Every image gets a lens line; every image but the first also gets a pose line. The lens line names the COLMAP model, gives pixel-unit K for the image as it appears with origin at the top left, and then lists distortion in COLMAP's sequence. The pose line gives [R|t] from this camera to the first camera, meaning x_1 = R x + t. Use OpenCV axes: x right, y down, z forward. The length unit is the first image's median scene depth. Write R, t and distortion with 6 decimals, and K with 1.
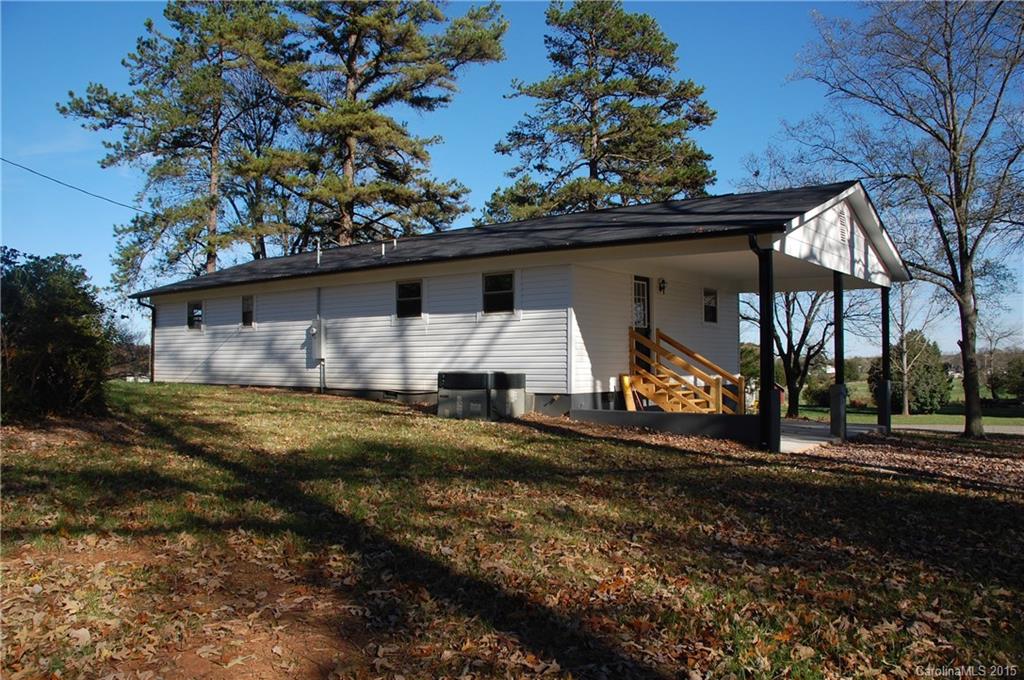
lens RADIAL K [[806.3, 0, 512.0], [0, 806.3, 340.0], [0, 0, 1]] dist [-0.150397, 0.145784]
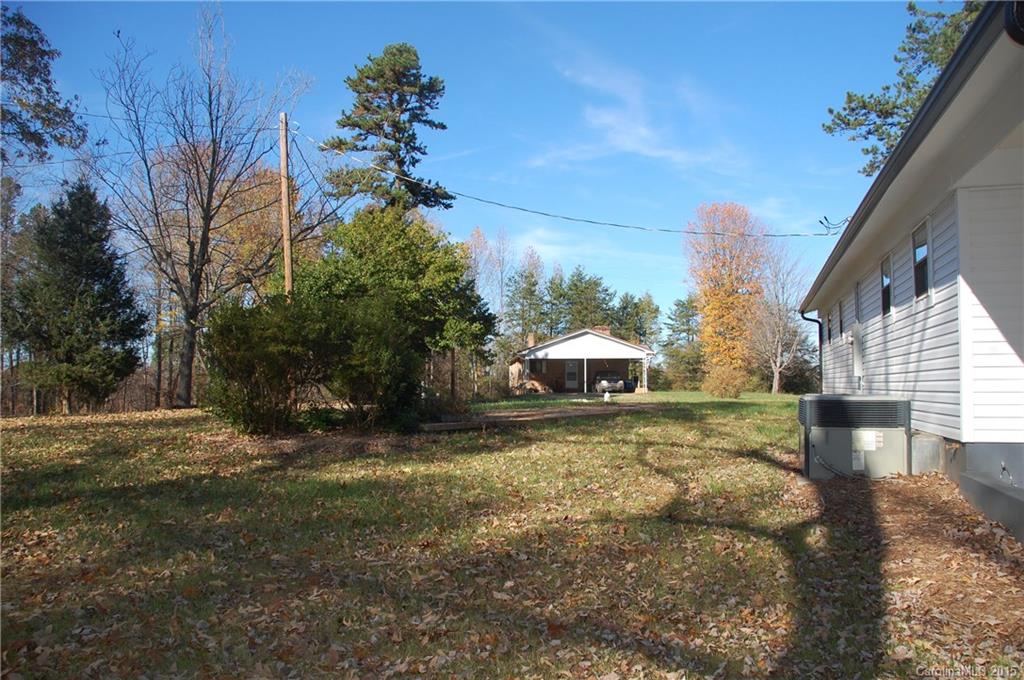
lens RADIAL K [[806.3, 0, 512.0], [0, 806.3, 340.0], [0, 0, 1]] dist [-0.150397, 0.145784]
pose [[0.363762, -0.050017, -0.930148, 0.364326], [0.025767, 0.998716, -0.043627, 0.013507], [0.931136, -0.008097, 0.364583, 0.473881]]
